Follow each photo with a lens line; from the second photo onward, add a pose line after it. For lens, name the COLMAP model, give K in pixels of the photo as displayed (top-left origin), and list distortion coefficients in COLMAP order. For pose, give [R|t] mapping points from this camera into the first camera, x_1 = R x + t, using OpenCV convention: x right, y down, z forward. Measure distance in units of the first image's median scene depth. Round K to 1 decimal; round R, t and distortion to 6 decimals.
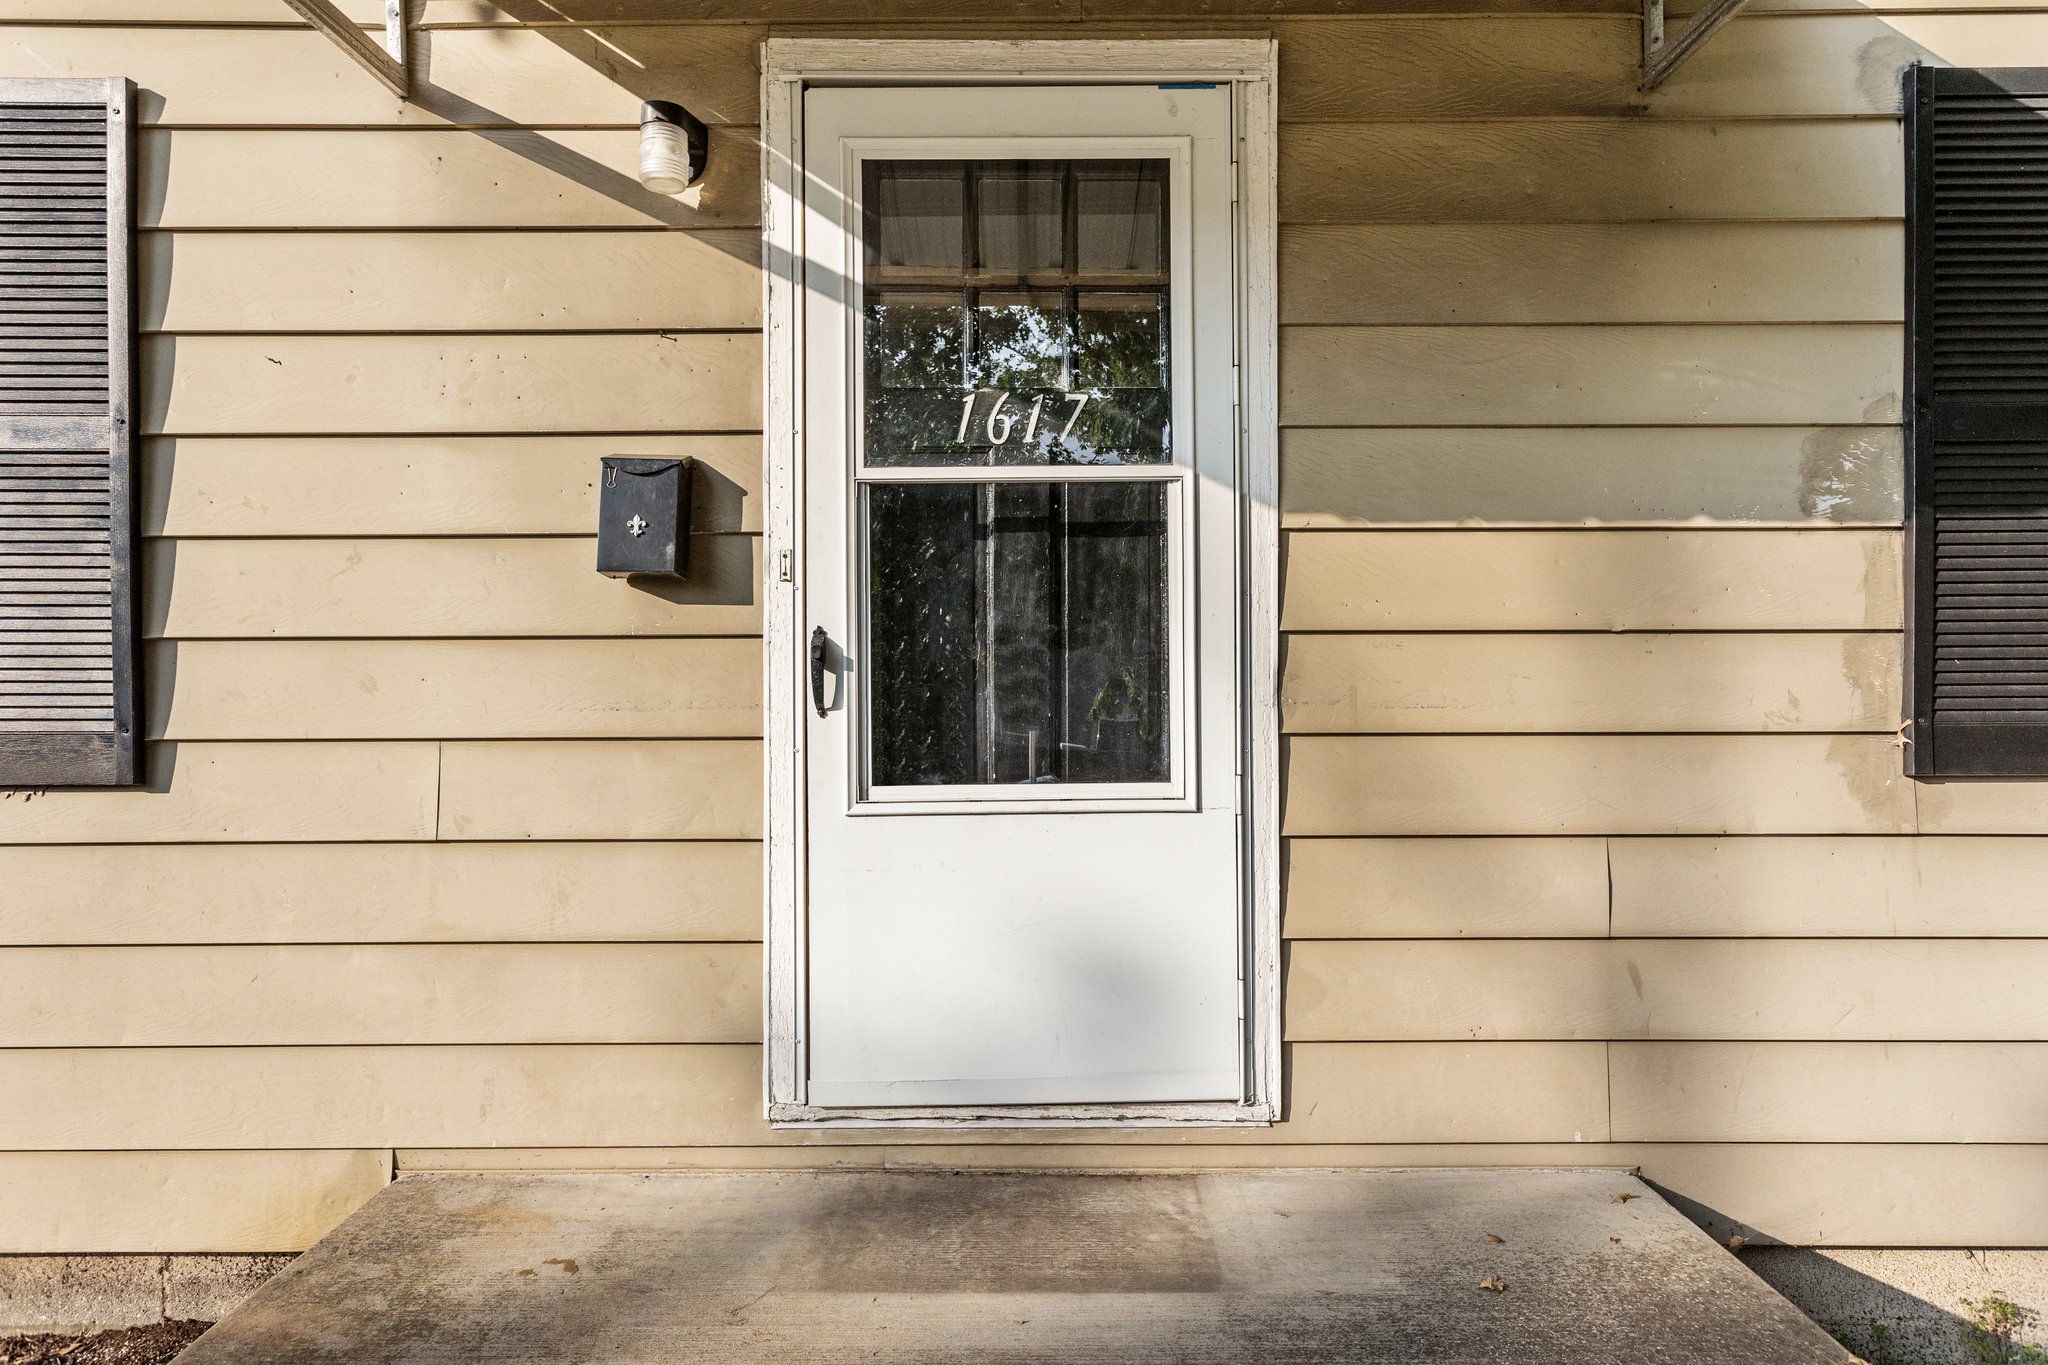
lens RADIAL K [[1228.4, 0, 1031.6], [0, 1228.4, 675.7], [0, 0, 1]] dist [0.006520, 0.002227]
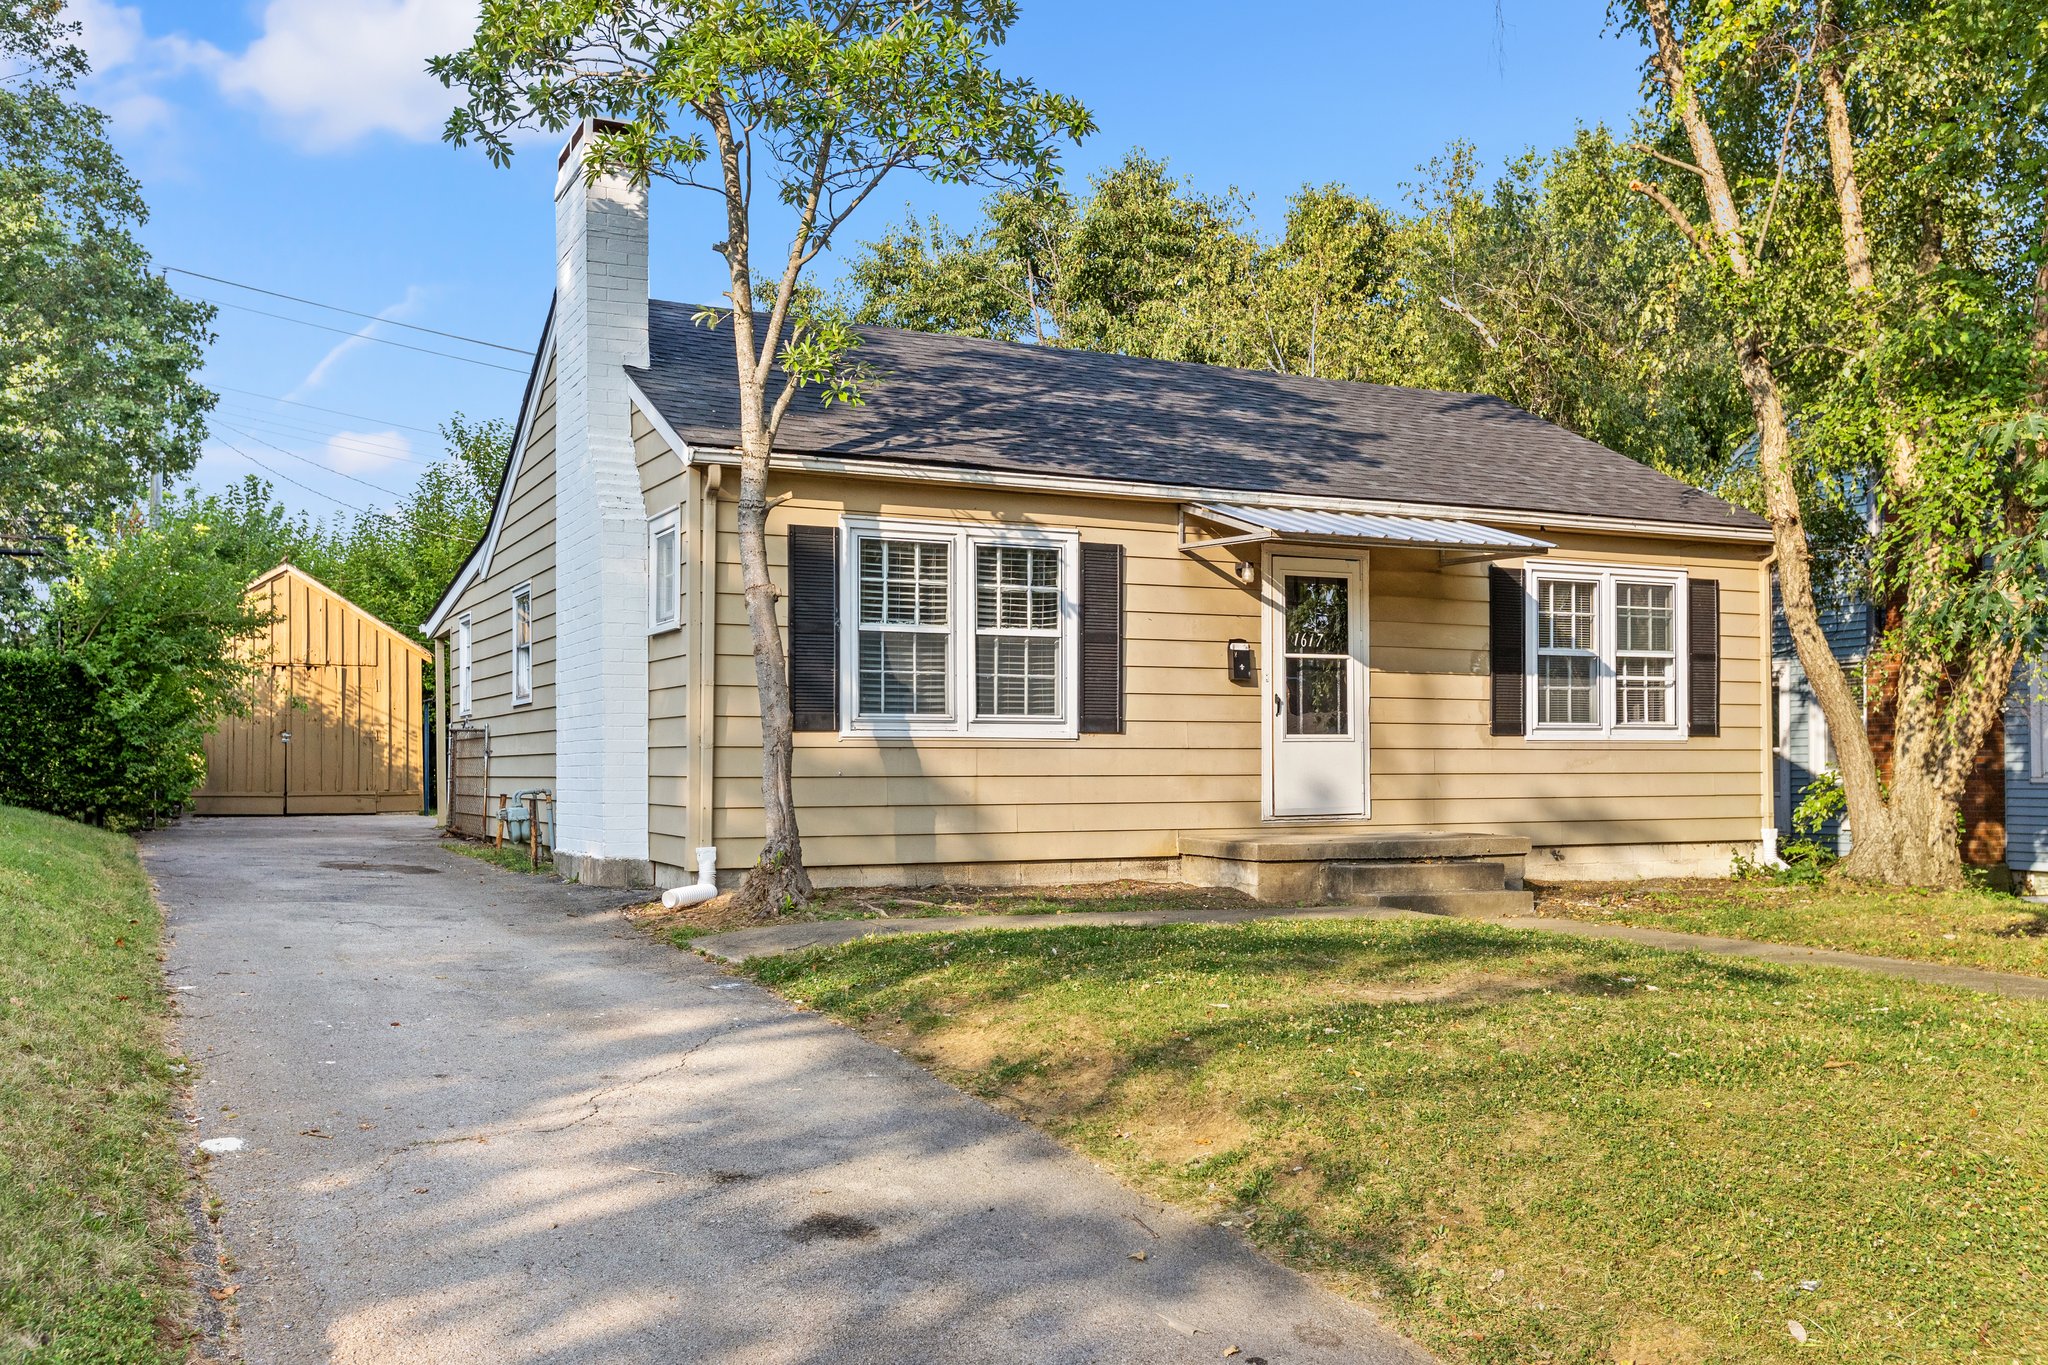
lens RADIAL K [[1827.6, 0, 1025.0], [0, 1827.6, 682.2], [0, 0, 1]] dist [0.004241, 0.005147]
pose [[0.893291, 0.023599, 0.448859, -3.479022], [-0.004887, 0.999072, -0.042802, 0.176302], [-0.449452, 0.036041, 0.892577, -3.820587]]
